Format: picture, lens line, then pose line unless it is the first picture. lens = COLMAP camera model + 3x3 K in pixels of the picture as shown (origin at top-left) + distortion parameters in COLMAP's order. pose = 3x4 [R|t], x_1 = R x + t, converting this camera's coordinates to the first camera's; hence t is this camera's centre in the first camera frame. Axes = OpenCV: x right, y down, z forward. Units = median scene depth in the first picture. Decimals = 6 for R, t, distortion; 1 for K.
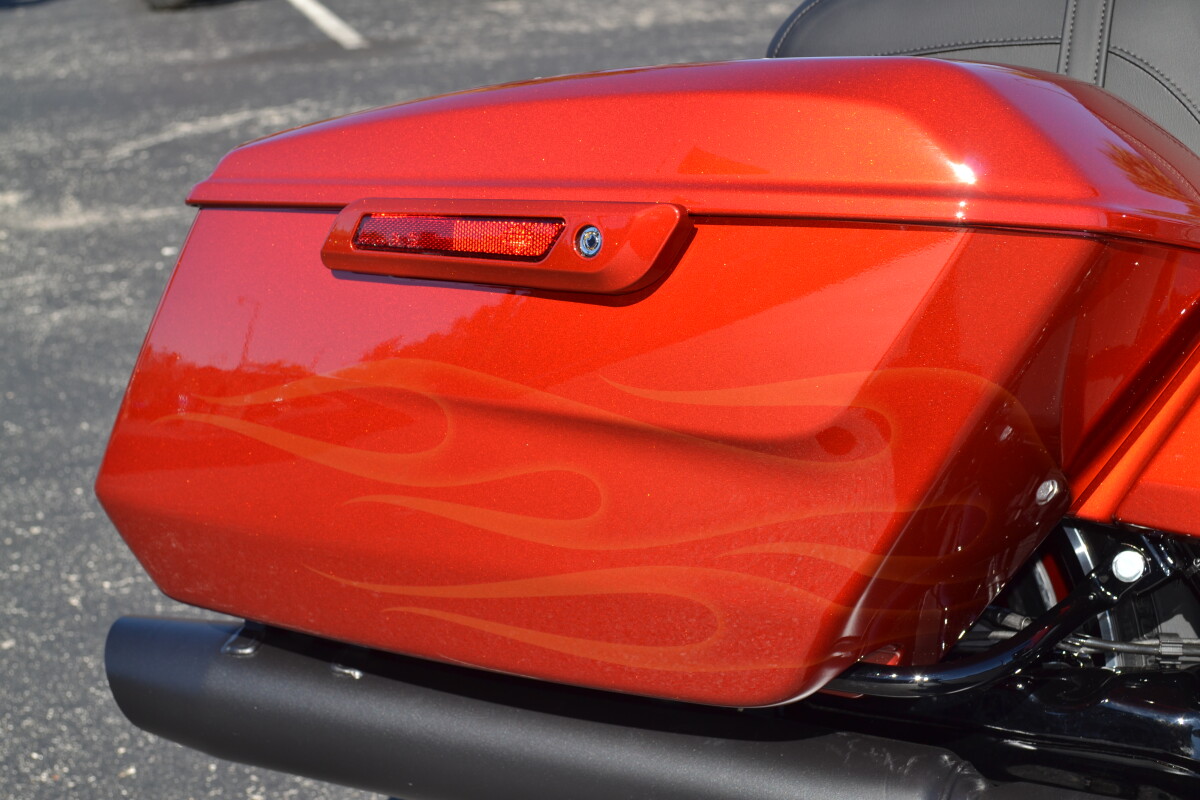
lens RADIAL K [[2072.8, 0, 600.0], [0, 2072.8, 400.0], [0, 0, 1]] dist [0.003582, 0.054521]
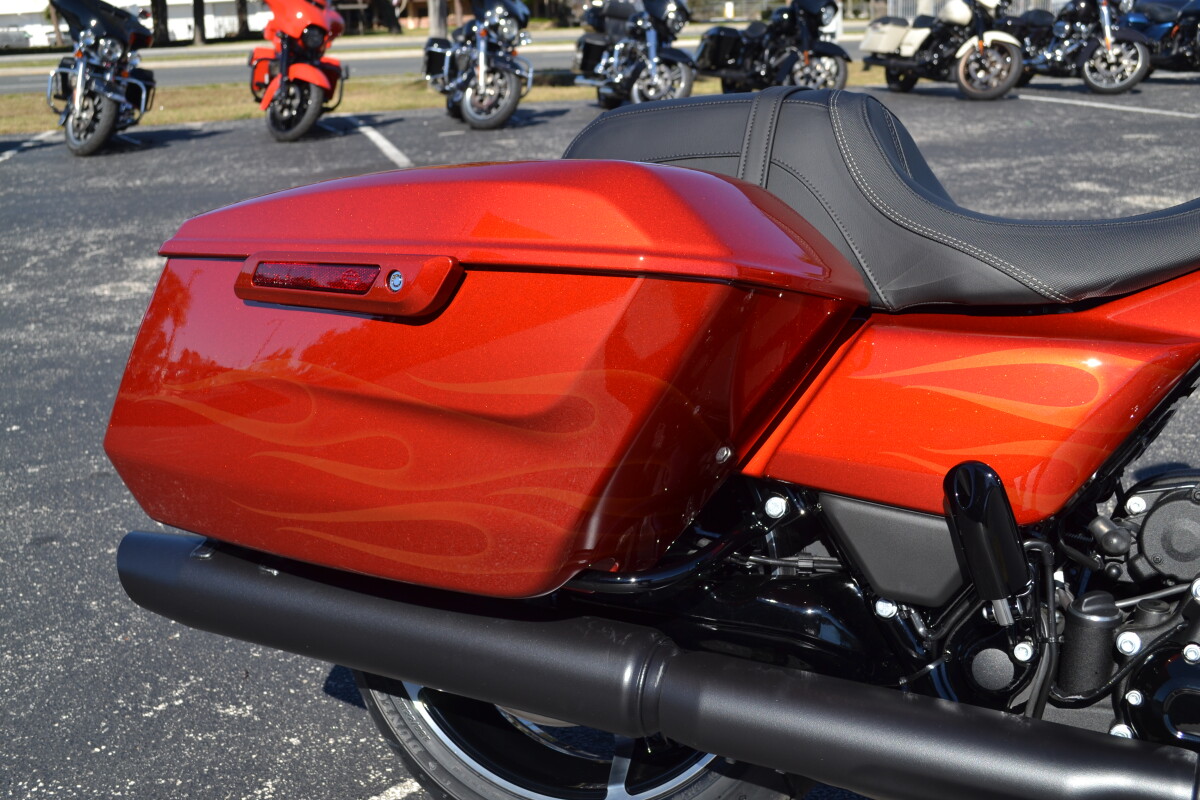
lens RADIAL K [[1350.1, 0, 600.0], [0, 1350.1, 400.0], [0, 0, 1]] dist [-0.045074, -0.012321]
pose [[0.999820, 0.016090, 0.010066, 0.115032], [-0.016074, 0.999870, -0.001582, 0.006511], [-0.010090, 0.001420, 0.999948, 0.032668]]
